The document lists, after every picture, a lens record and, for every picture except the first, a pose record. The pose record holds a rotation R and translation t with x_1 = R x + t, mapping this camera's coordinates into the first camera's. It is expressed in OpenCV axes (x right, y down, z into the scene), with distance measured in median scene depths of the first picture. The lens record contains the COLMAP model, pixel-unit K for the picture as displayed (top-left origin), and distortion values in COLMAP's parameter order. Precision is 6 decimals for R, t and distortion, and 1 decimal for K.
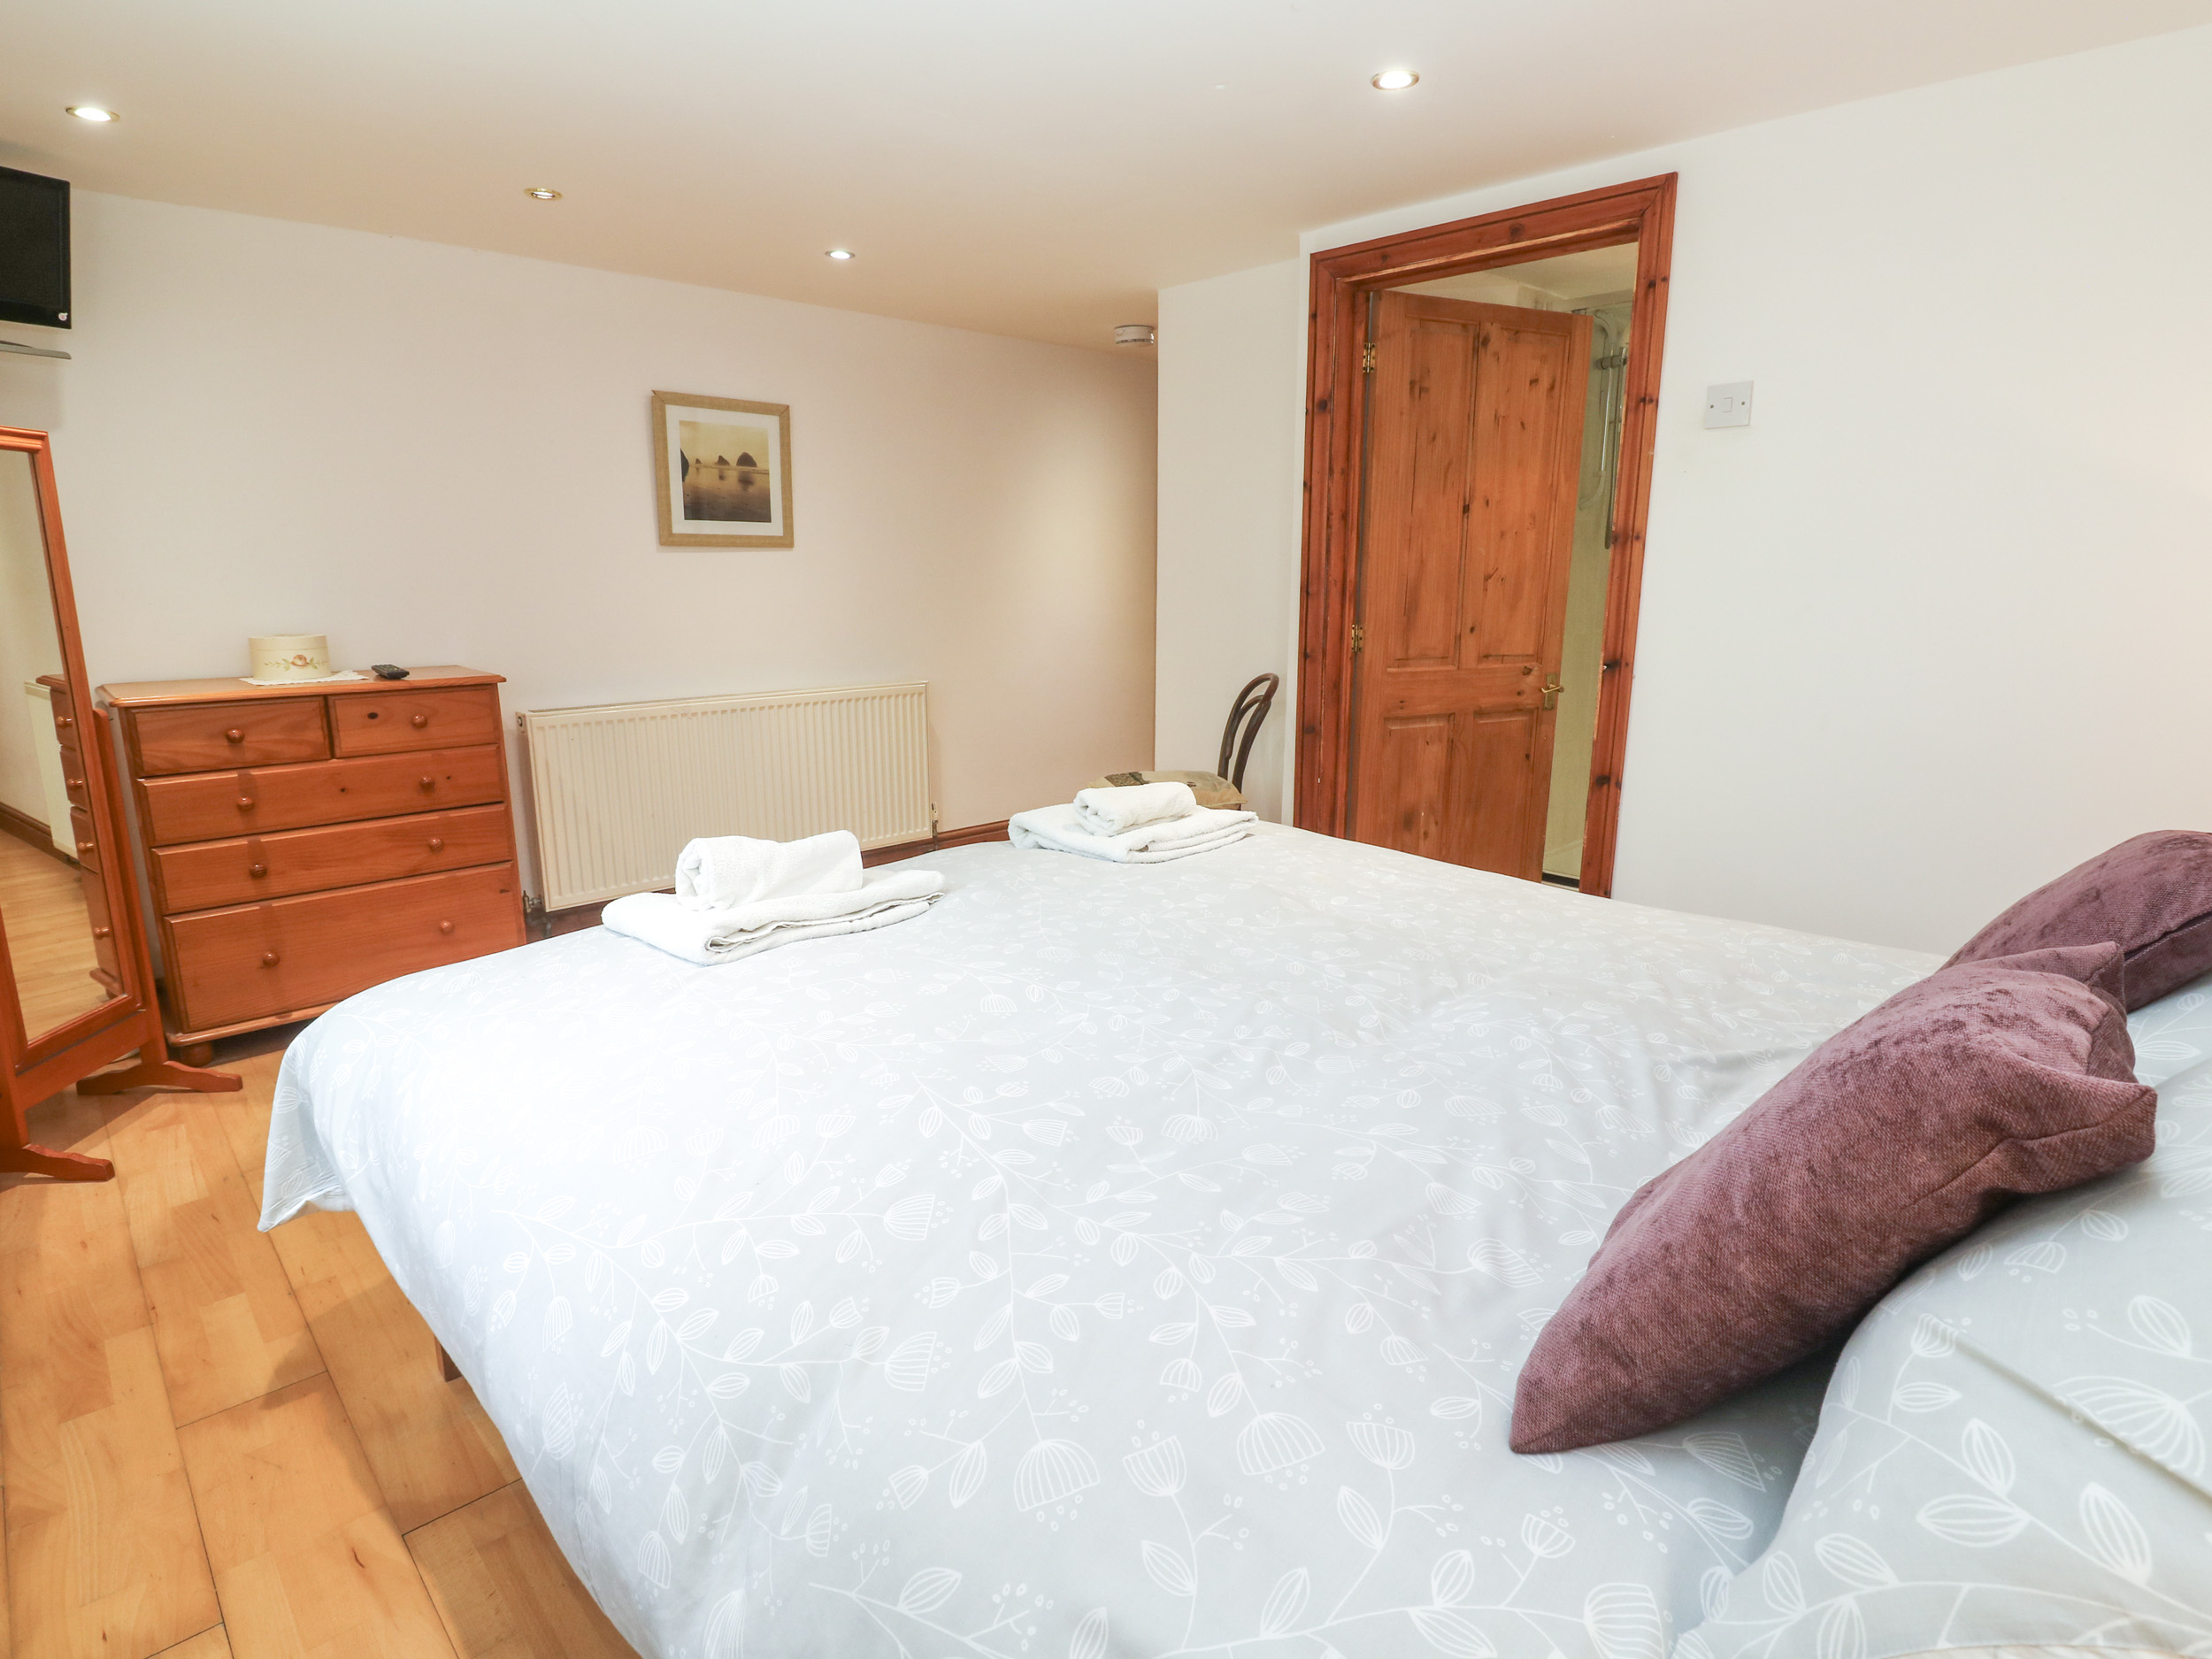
lens RADIAL K [[1219.6, 0, 1105.0], [0, 1219.6, 809.0], [0, 0, 1]] dist [-0.019117, -0.000576]
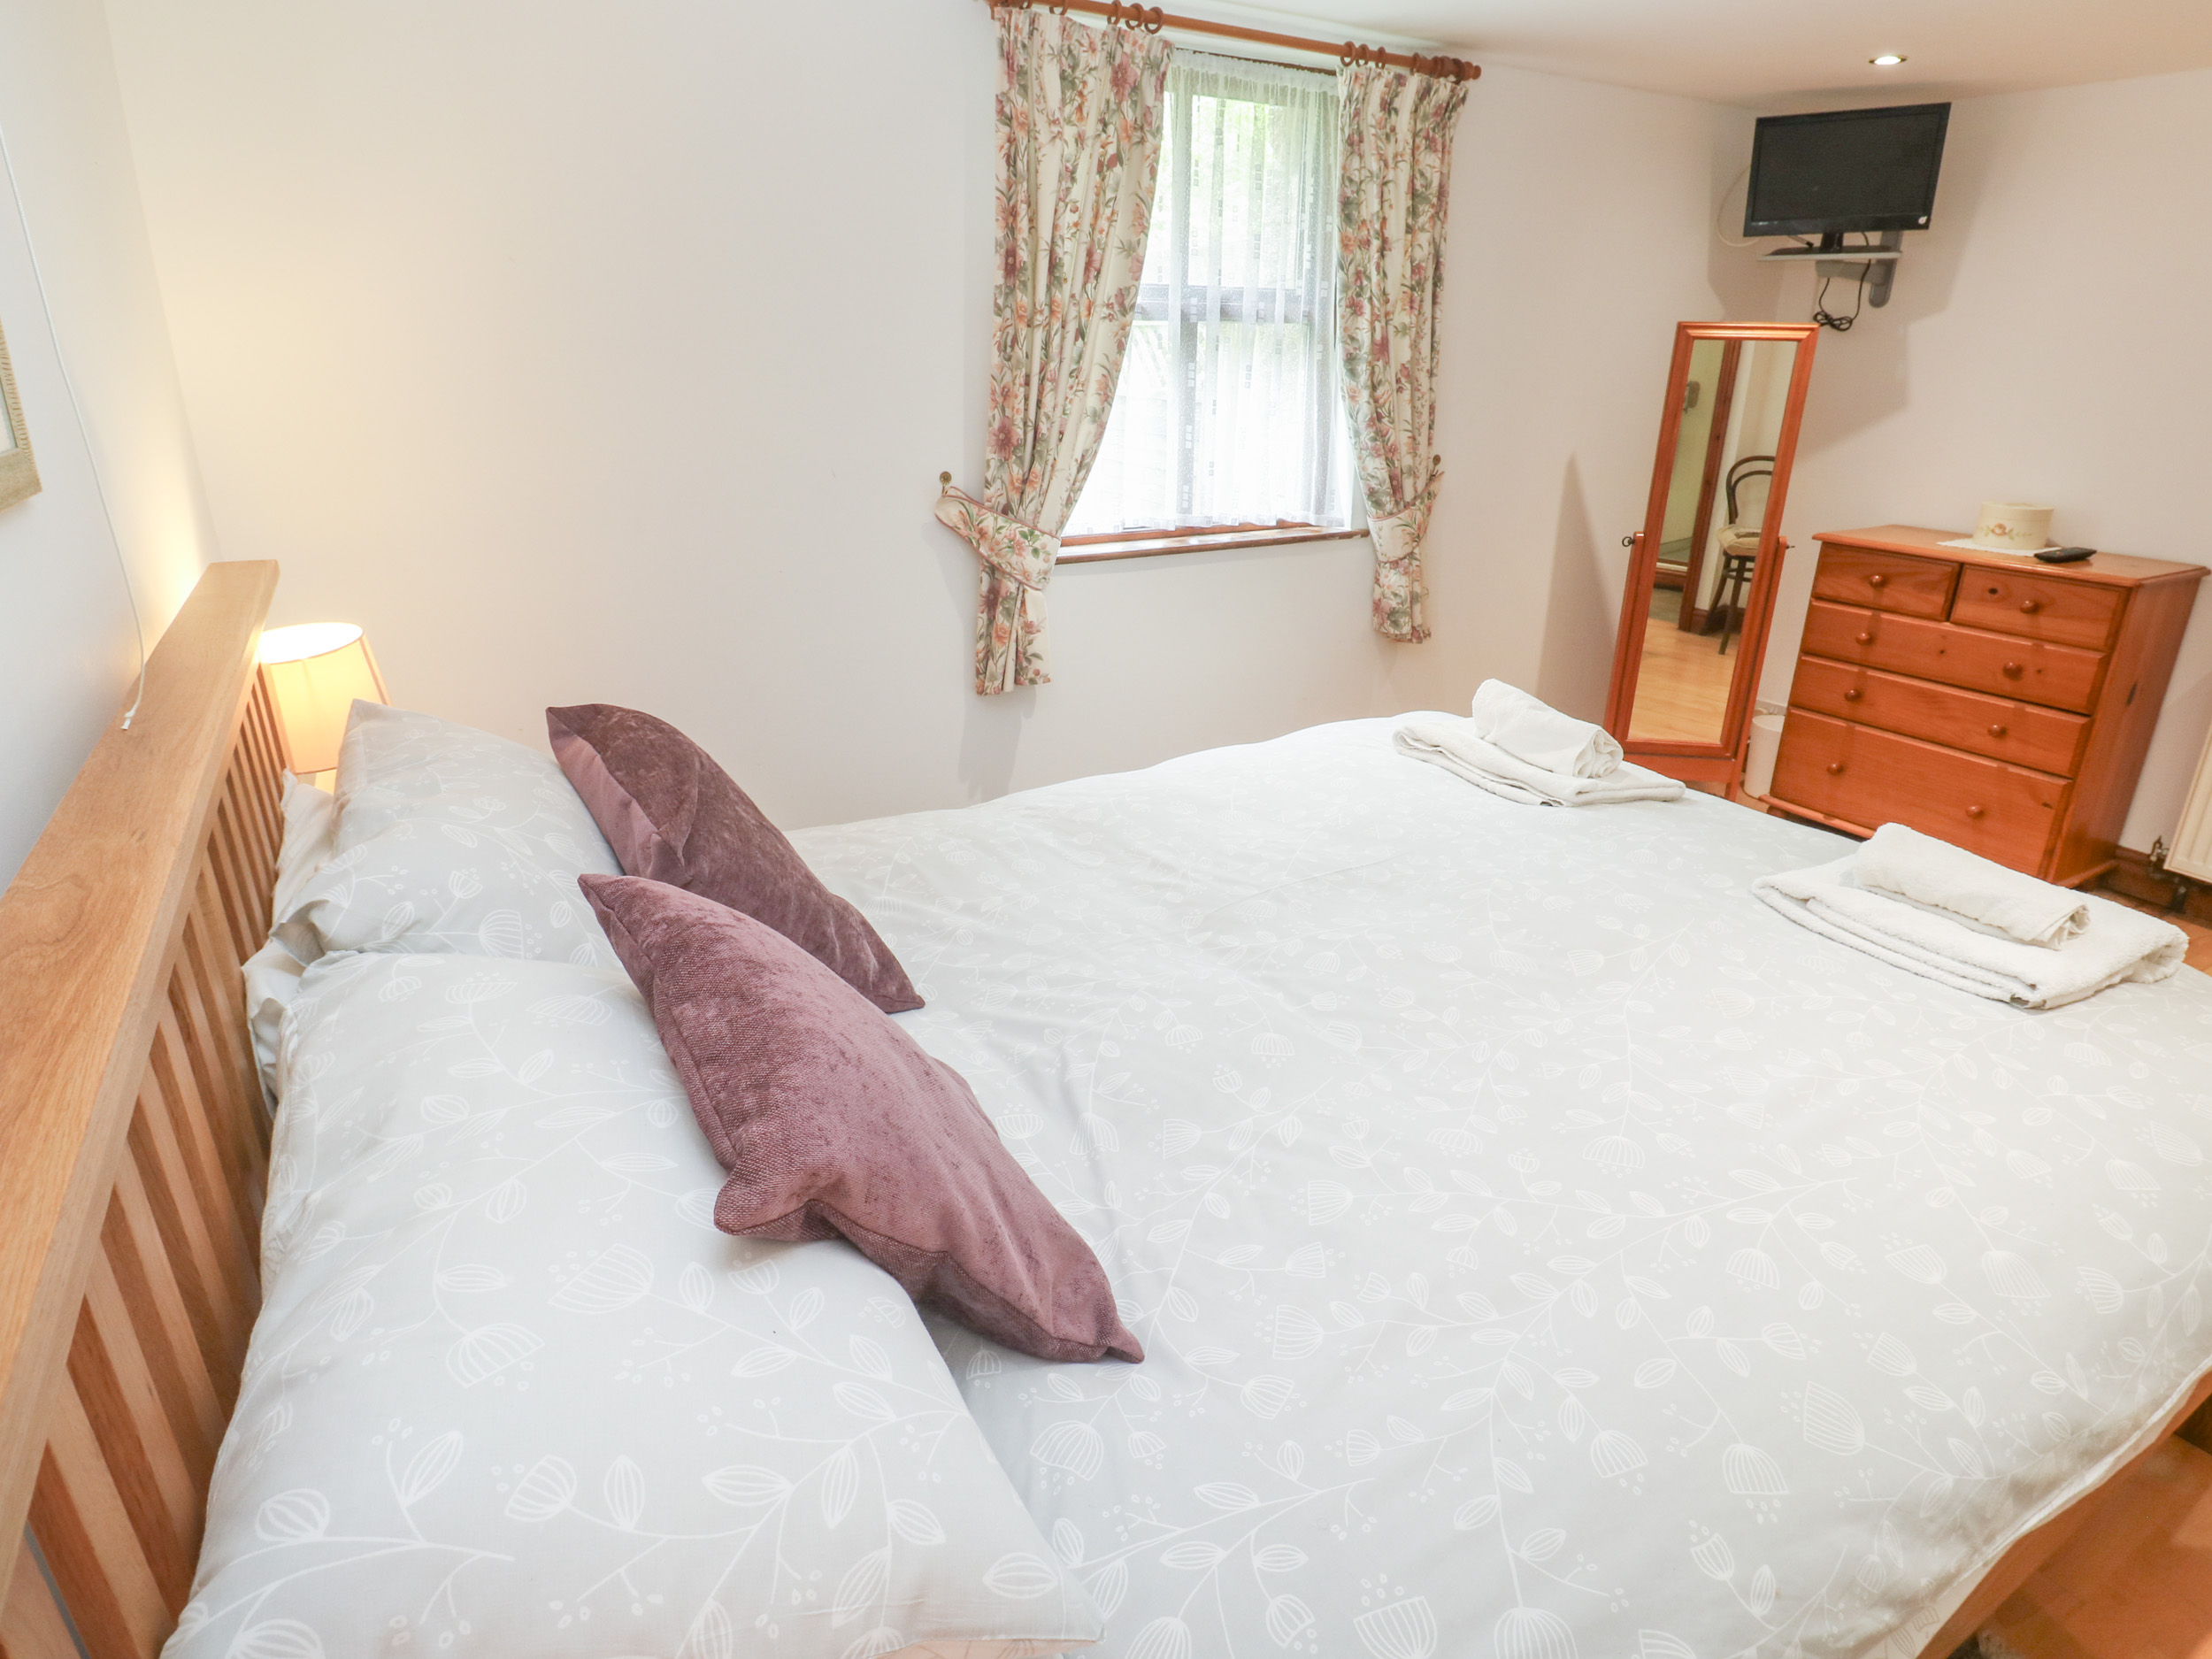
lens RADIAL K [[1219.6, 0, 1121.5], [0, 1219.6, 817.1], [0, 0, 1]] dist [-0.019117, -0.000576]
pose [[-0.254023, 0.347390, -0.902659, 0.665801], [-0.200449, 0.894100, 0.400506, -0.192140], [0.946199, 0.282675, -0.157488, 0.586964]]
